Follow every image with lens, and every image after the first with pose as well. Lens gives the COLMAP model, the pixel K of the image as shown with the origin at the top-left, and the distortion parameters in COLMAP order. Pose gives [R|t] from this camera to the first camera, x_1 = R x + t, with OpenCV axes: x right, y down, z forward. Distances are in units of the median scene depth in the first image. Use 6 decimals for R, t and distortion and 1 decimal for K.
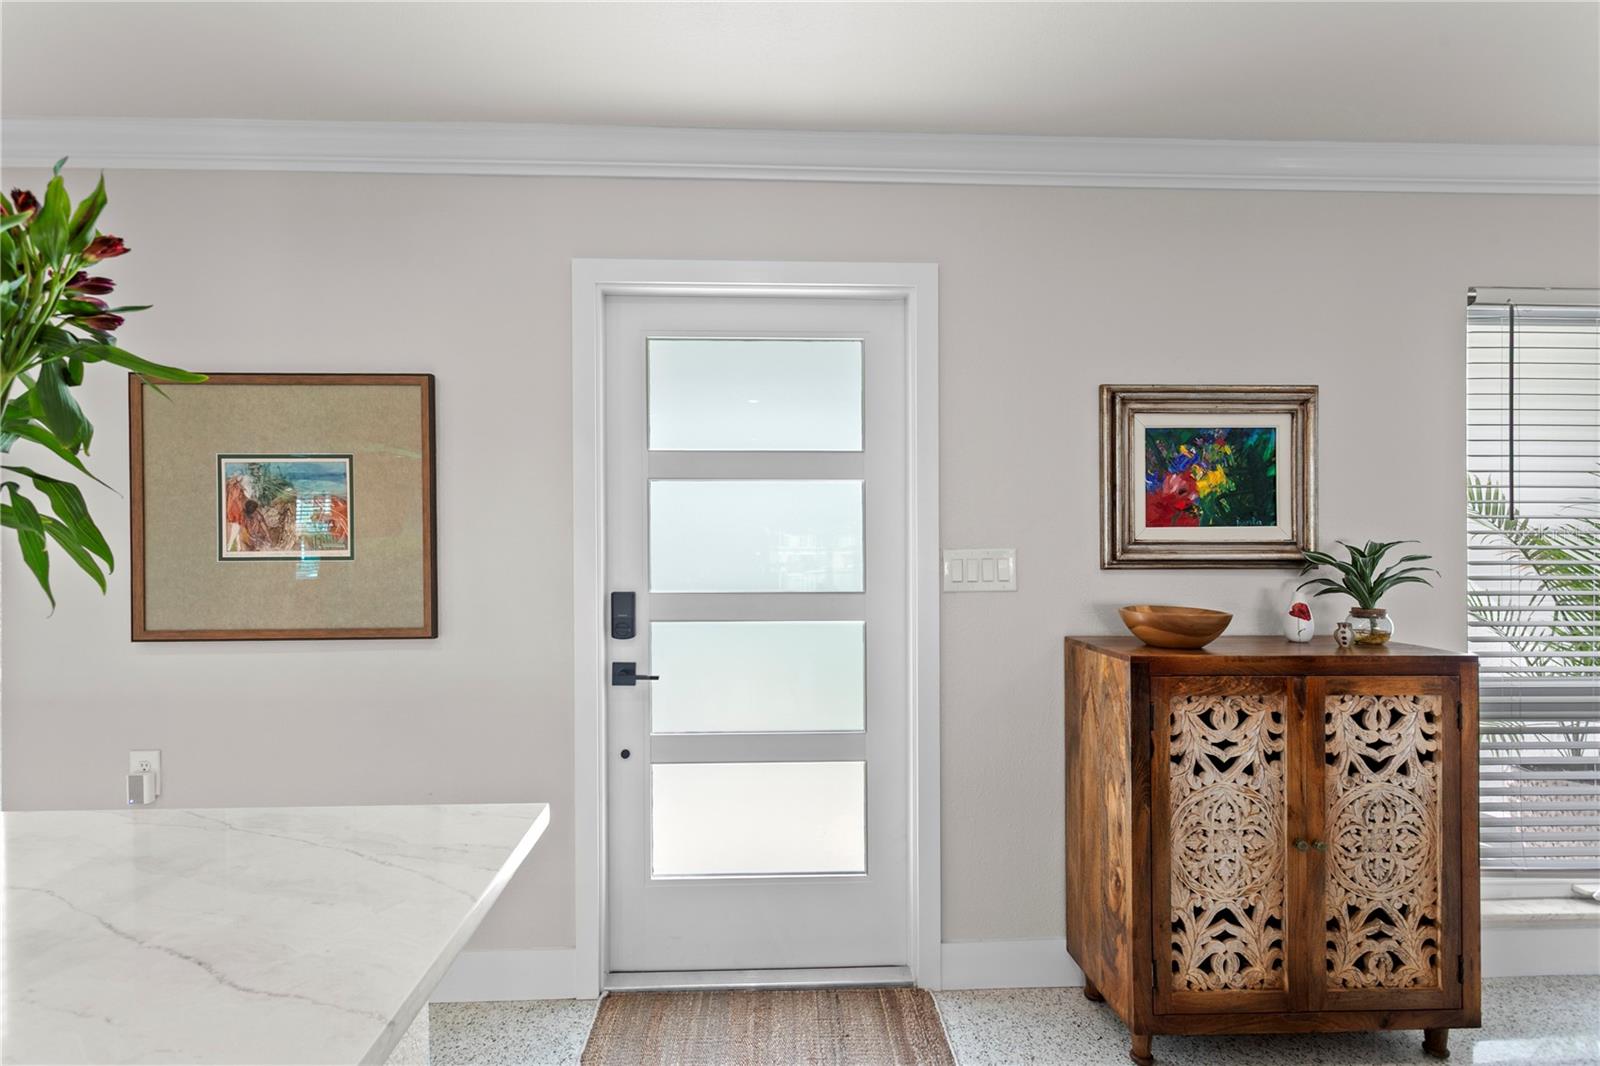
lens RADIAL K [[757.6, 0, 775.4], [0, 757.6, 537.6], [0, 0, 1]] dist [0.004353, 0.000450]
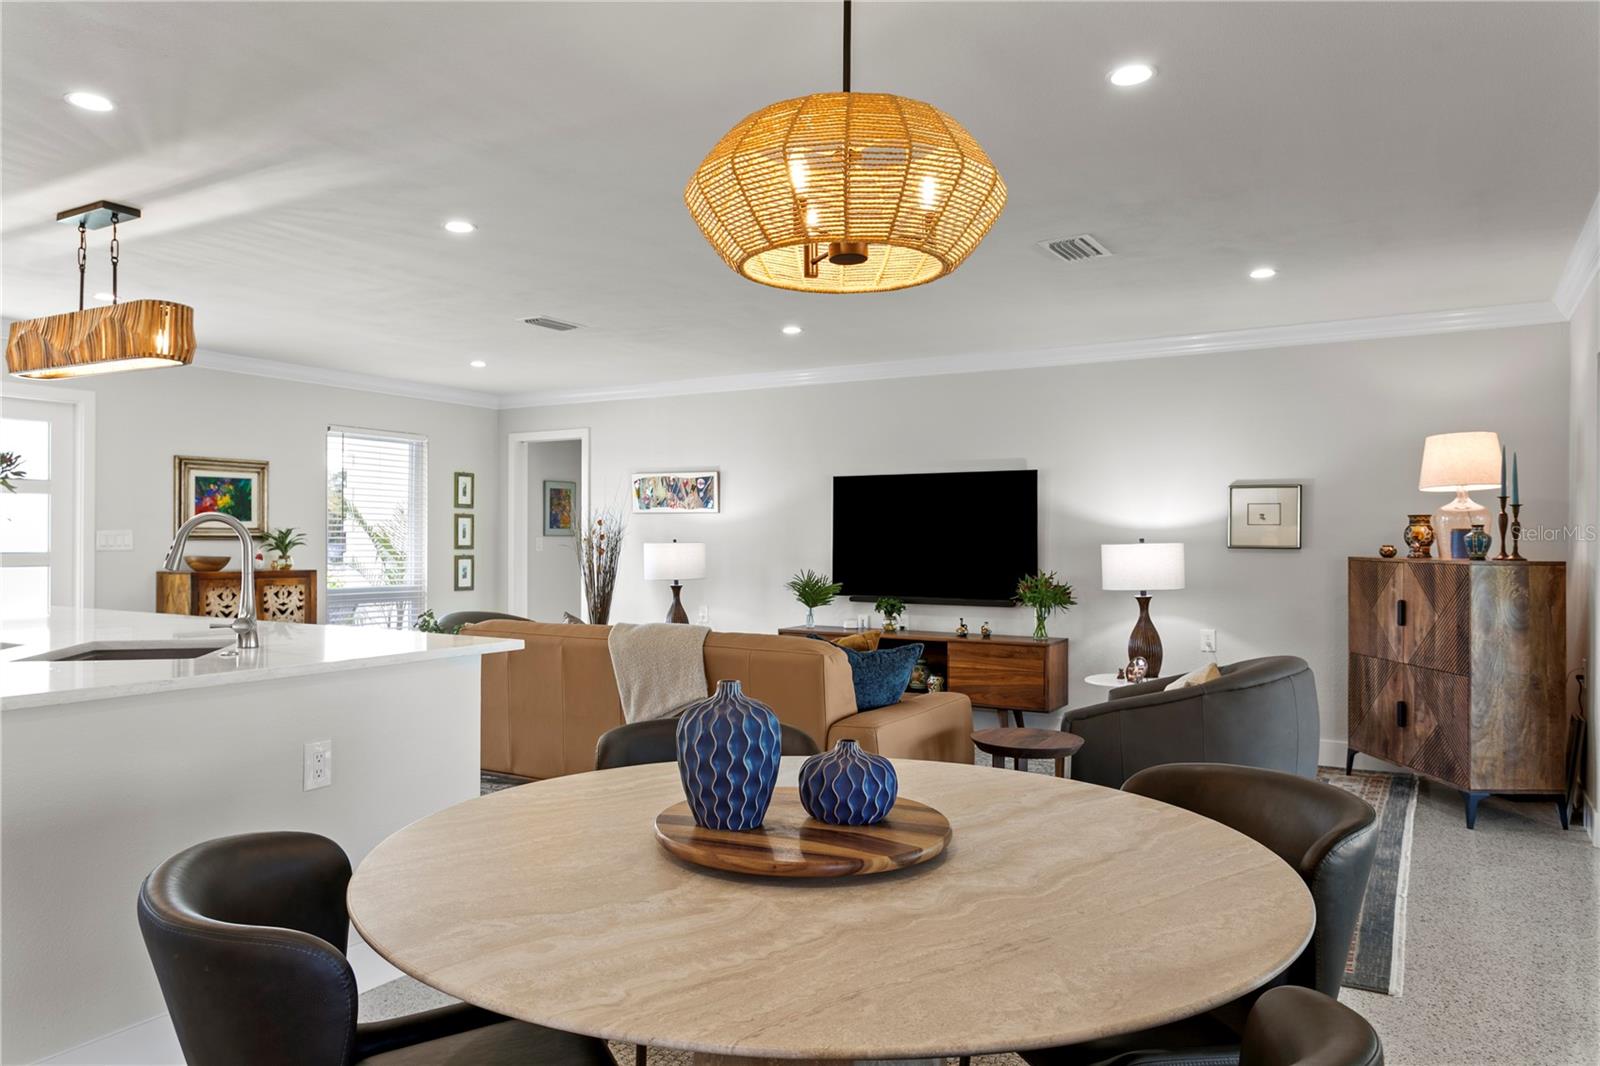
lens RADIAL K [[1083.2, 0, 762.0], [0, 1083.2, 534.4], [0, 0, 1]] dist [0.000053, 0.002641]
pose [[0.568176, 0.005618, 0.822888, -1.228873], [-0.005708, 0.999980, -0.002886, 0.026073], [-0.822888, -0.003057, 0.568196, -2.260811]]
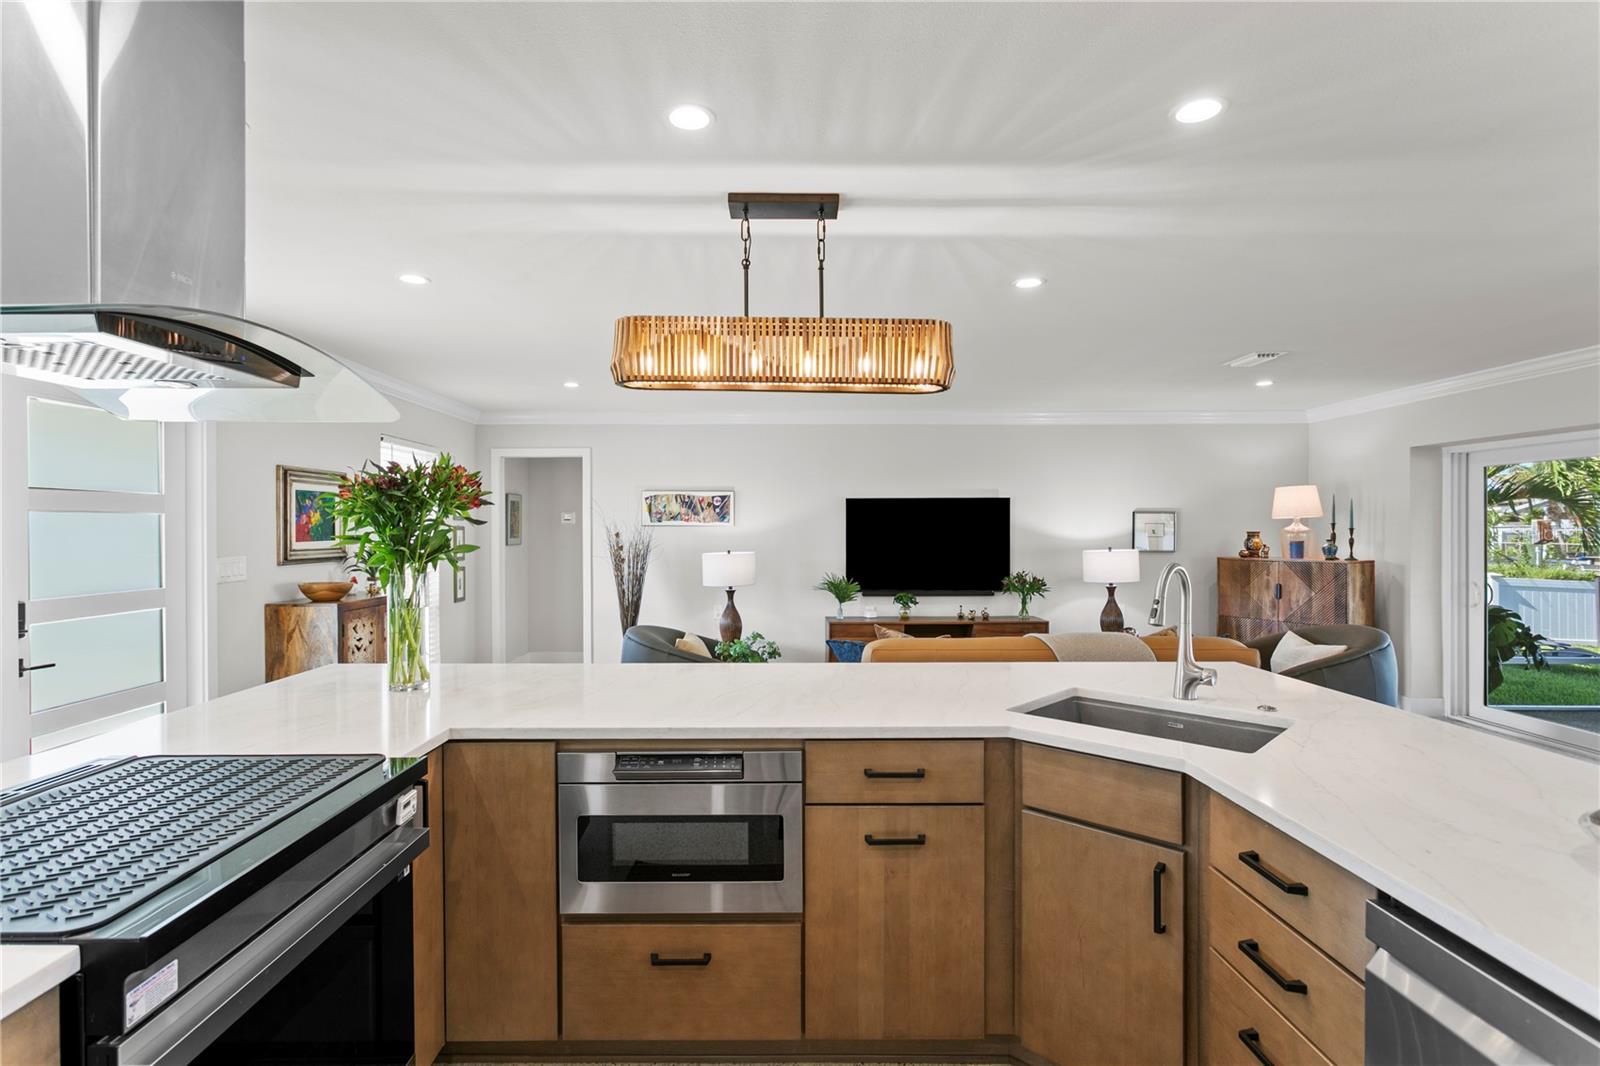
lens RADIAL K [[803.6, 0, 774.0], [0, 803.6, 531.2], [0, 0, 1]] dist [-0.003569, -0.000030]
pose [[0.050789, -0.003538, 0.998703, -1.524510], [-0.000171, 0.999994, 0.003551, -0.050737], [-0.998709, -0.000351, 0.050788, -0.308043]]
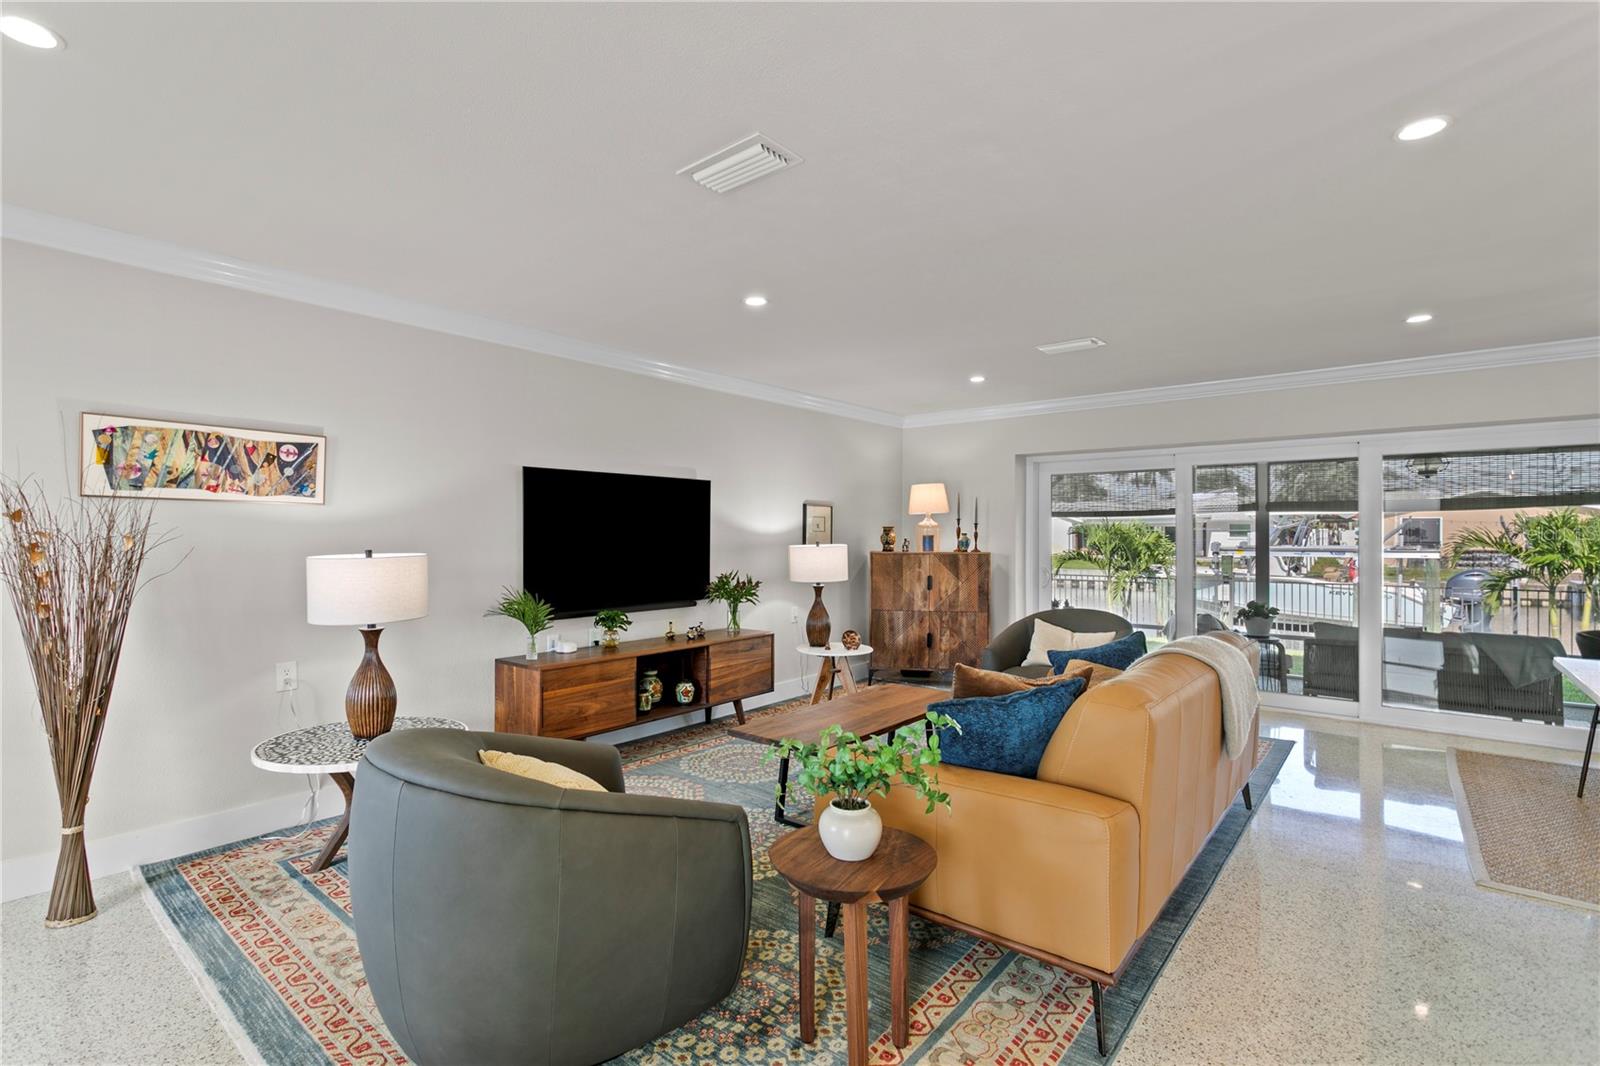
lens RADIAL K [[757.6, 0, 775.4], [0, 757.6, 537.6], [0, 0, 1]] dist [0.004353, 0.000450]
pose [[-0.730249, -0.002337, 0.683177, -0.003867], [-0.002477, 0.999997, 0.000773, 0.007350], [-0.683177, -0.001128, -0.730252, 0.555906]]
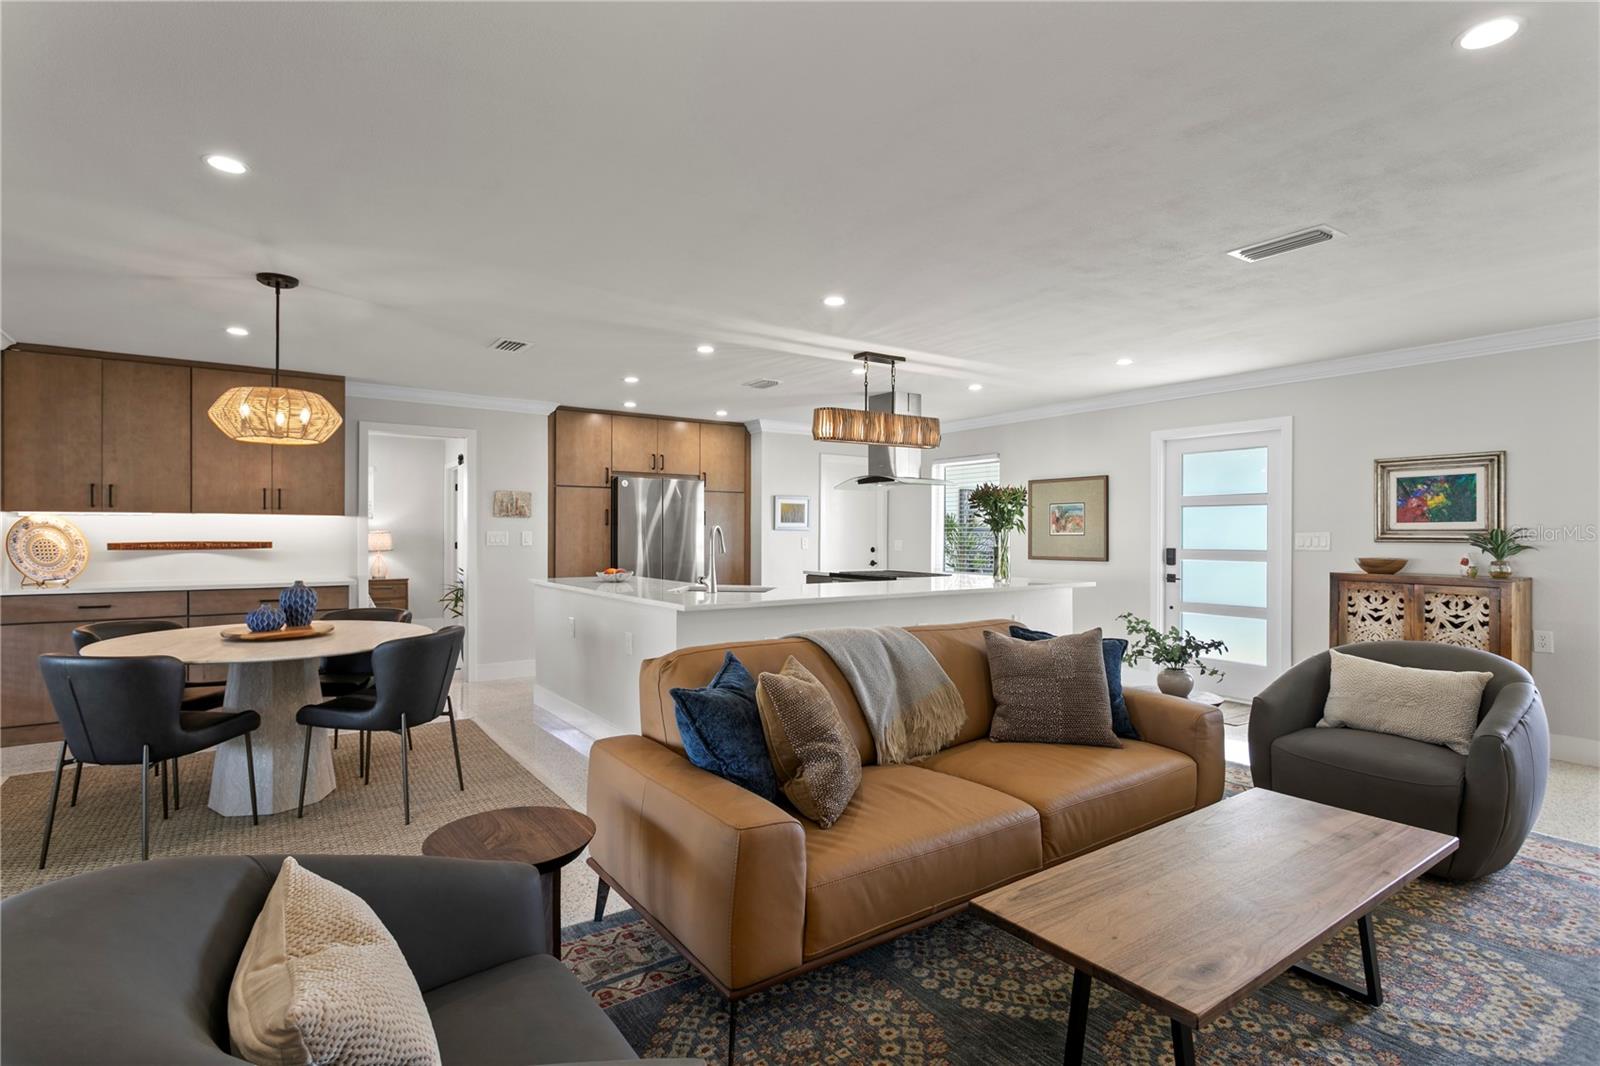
lens RADIAL K [[768.1, 0, 772.7], [0, 768.1, 534.6], [0, 0, 1]] dist [-0.023155, 0.009831]
pose [[0.515652, 0.004068, -0.856788, 1.514312], [-0.001650, 0.999992, 0.003755, 0.015219], [0.856796, -0.000523, 0.515655, -1.767091]]
